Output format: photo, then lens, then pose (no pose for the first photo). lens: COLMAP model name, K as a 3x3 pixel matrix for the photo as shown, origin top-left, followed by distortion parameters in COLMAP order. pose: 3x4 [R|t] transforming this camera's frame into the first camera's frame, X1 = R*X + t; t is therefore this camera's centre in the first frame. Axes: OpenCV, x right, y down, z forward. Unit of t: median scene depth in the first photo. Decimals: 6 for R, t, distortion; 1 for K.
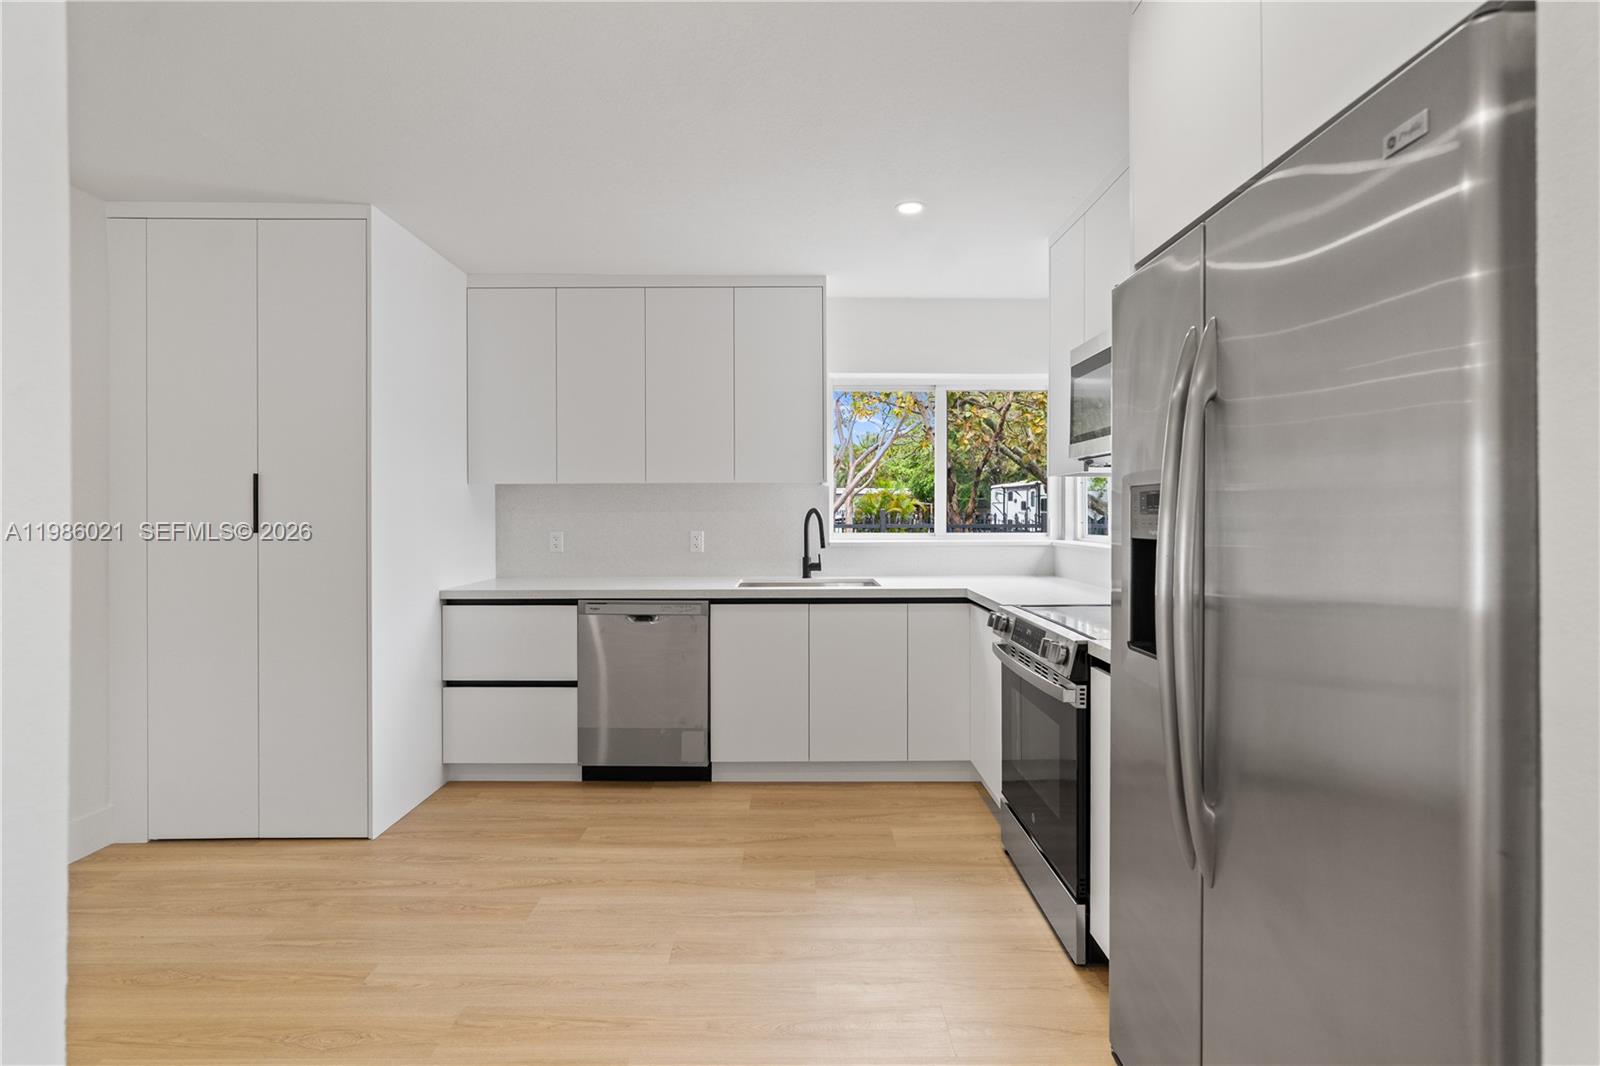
lens RADIAL K [[727.9, 0, 801.7], [0, 727.9, 515.2], [0, 0, 1]] dist [-0.002282, -0.000148]
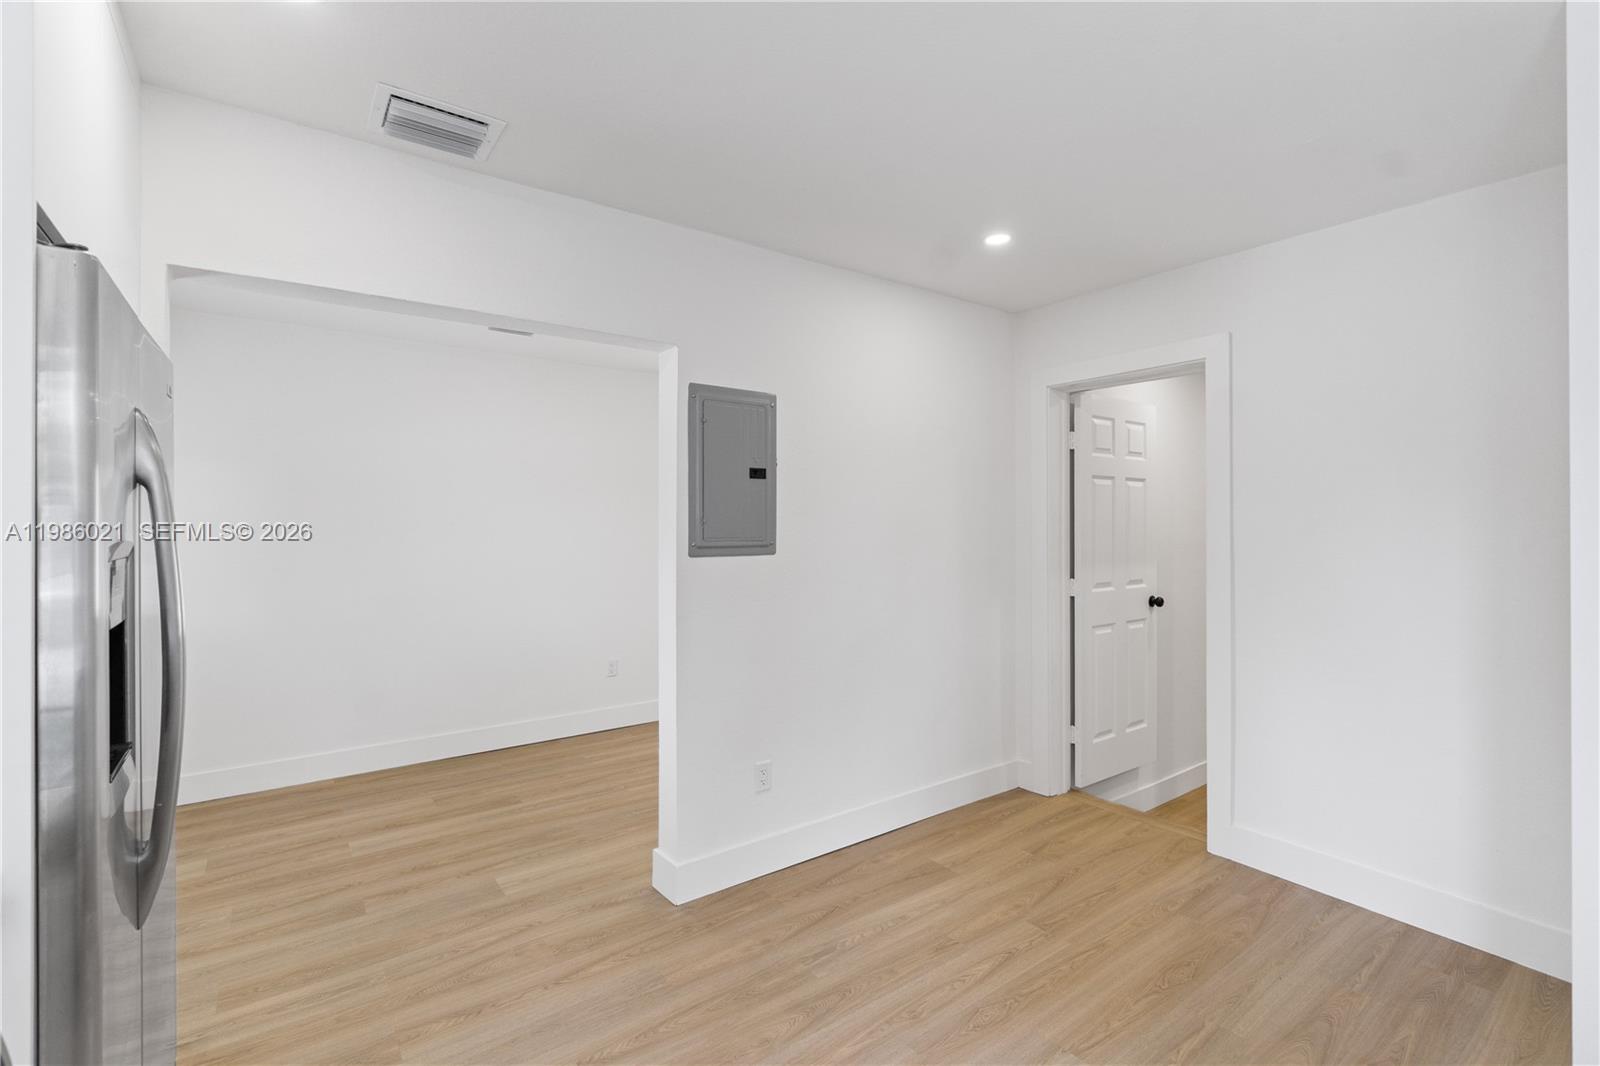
lens RADIAL K [[727.9, 0, 801.7], [0, 727.9, 515.2], [0, 0, 1]] dist [-0.002282, -0.000148]
pose [[-0.806423, -0.004972, -0.591318, 0.152145], [0.000049, 0.999964, -0.008475, -0.037002], [0.591339, -0.006863, -0.806394, 0.928166]]
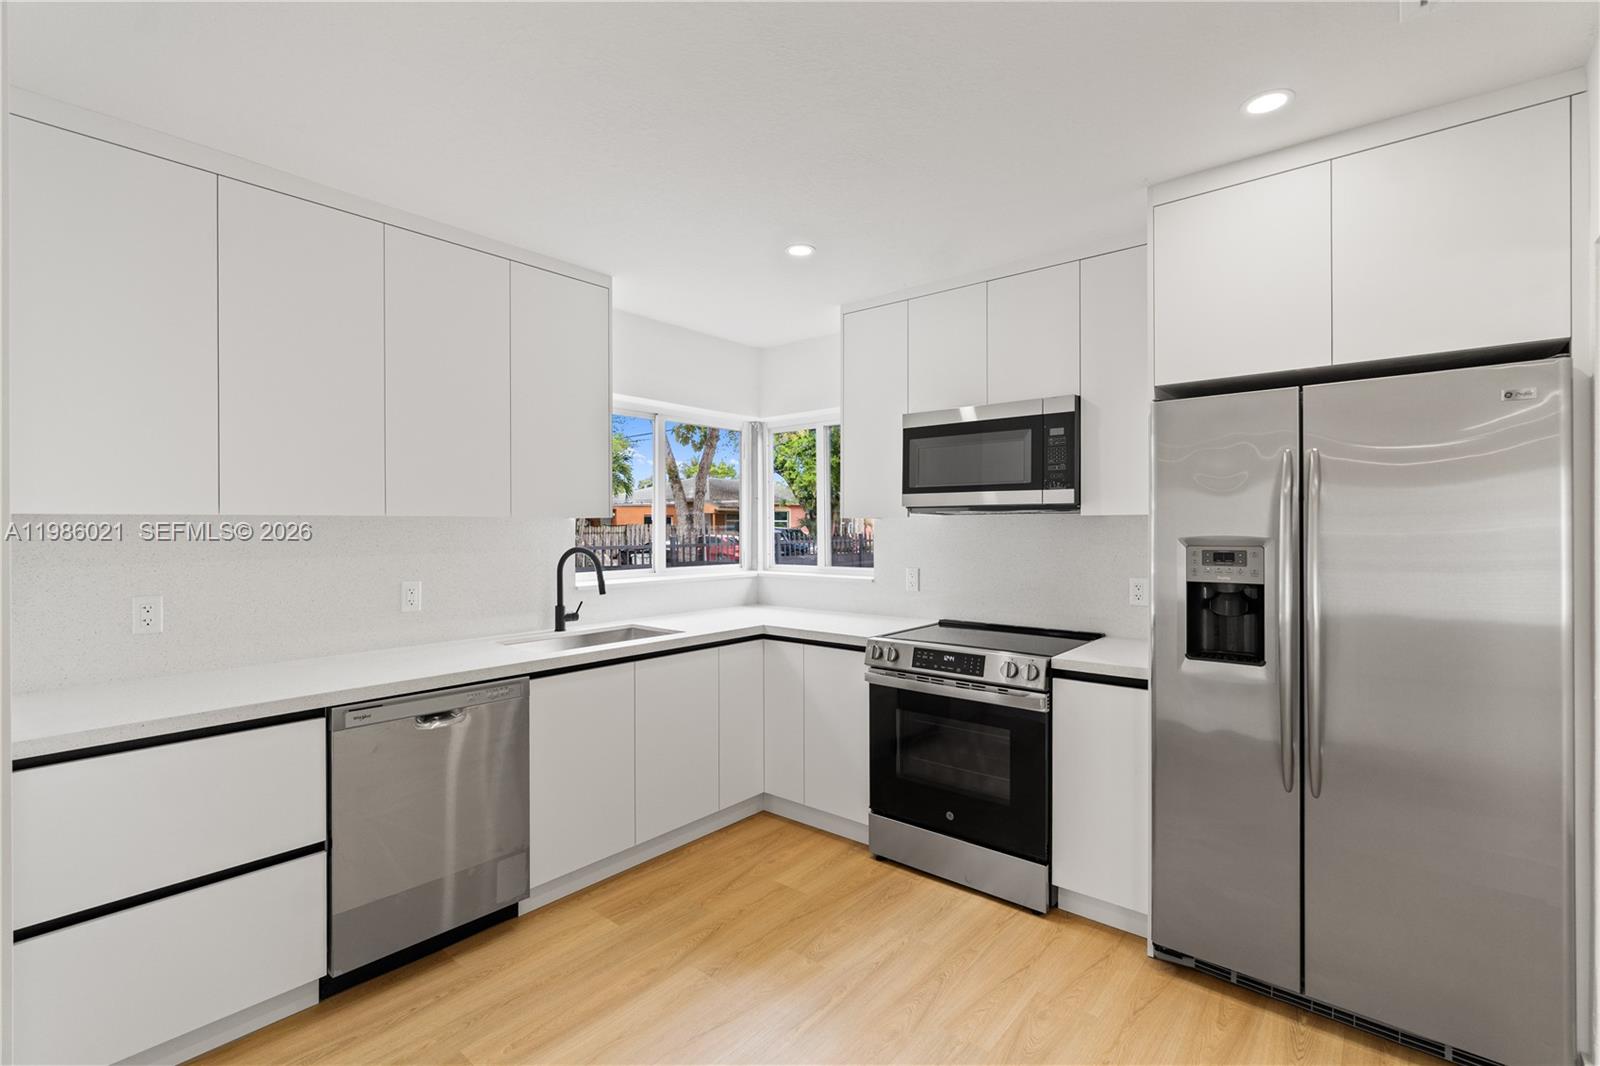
lens RADIAL K [[724.1, 0, 797.2], [0, 724.1, 530.4], [0, 0, 1]] dist [-0.002724, 0.000037]
pose [[0.645712, -0.002867, 0.763575, -0.522404], [0.001156, 0.999995, 0.002777, -0.035090], [-0.763580, -0.000911, 0.645713, 0.308707]]
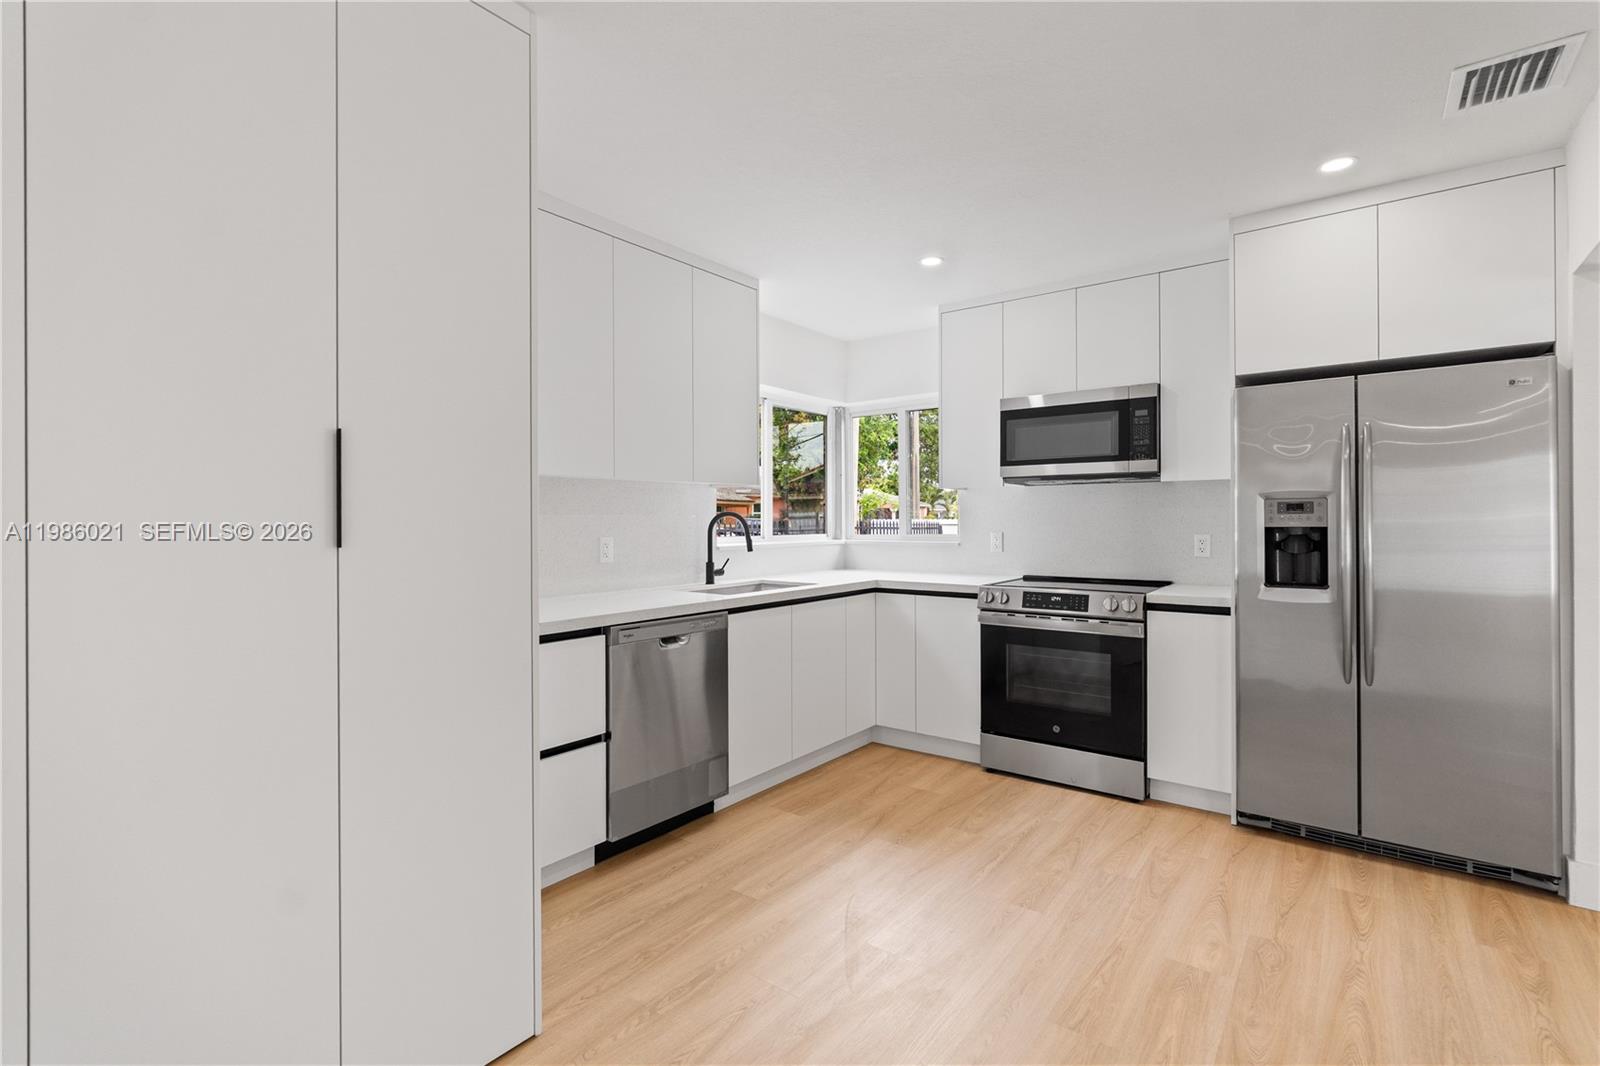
lens RADIAL K [[735.7, 0, 797.2], [0, 735.7, 522.9], [0, 0, 1]] dist [-0.001887, -0.000063]
pose [[0.609547, -0.002268, 0.792747, -0.808118], [0.003129, 0.999995, 0.000454, 0.006737], [-0.792744, 0.002204, 0.609551, 0.372458]]
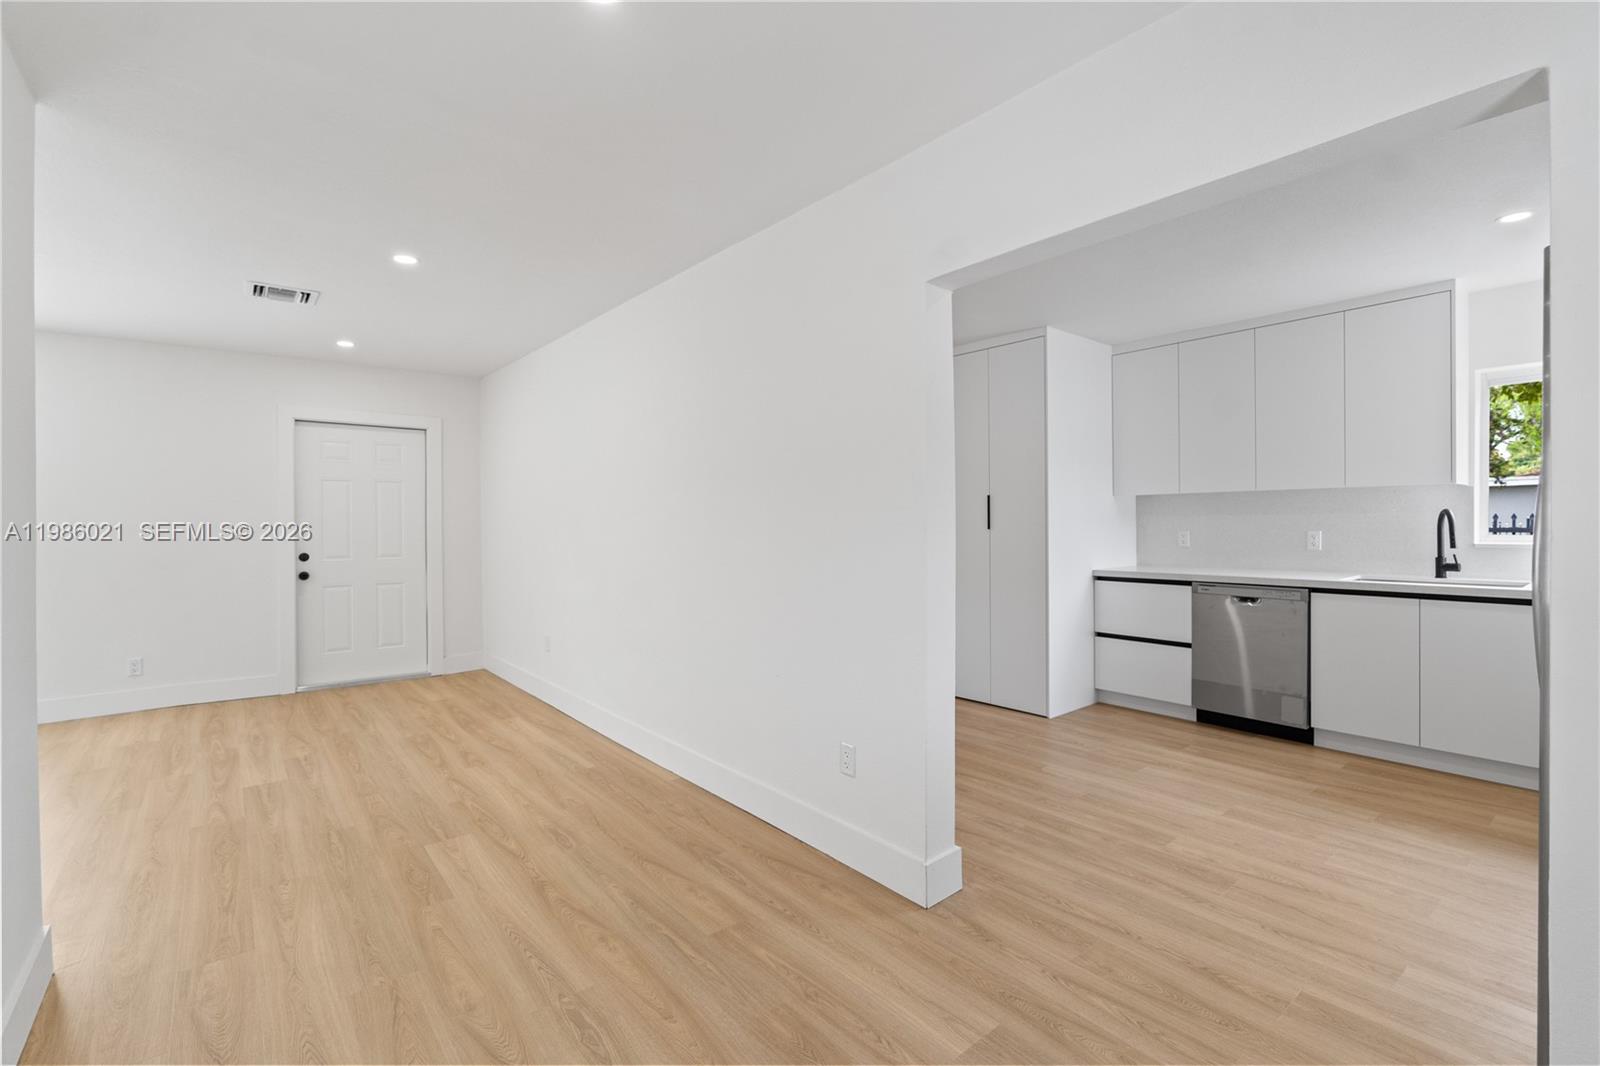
lens RADIAL K [[719.4, 0, 800.0], [0, 719.4, 528.4], [0, 0, 1]] dist [-0.002982, 0.000199]
pose [[0.629095, 0.003278, -0.777322, 0.258738], [0.005905, 0.999942, 0.008995, 0.003760], [0.777306, -0.010249, 0.629039, -0.370823]]
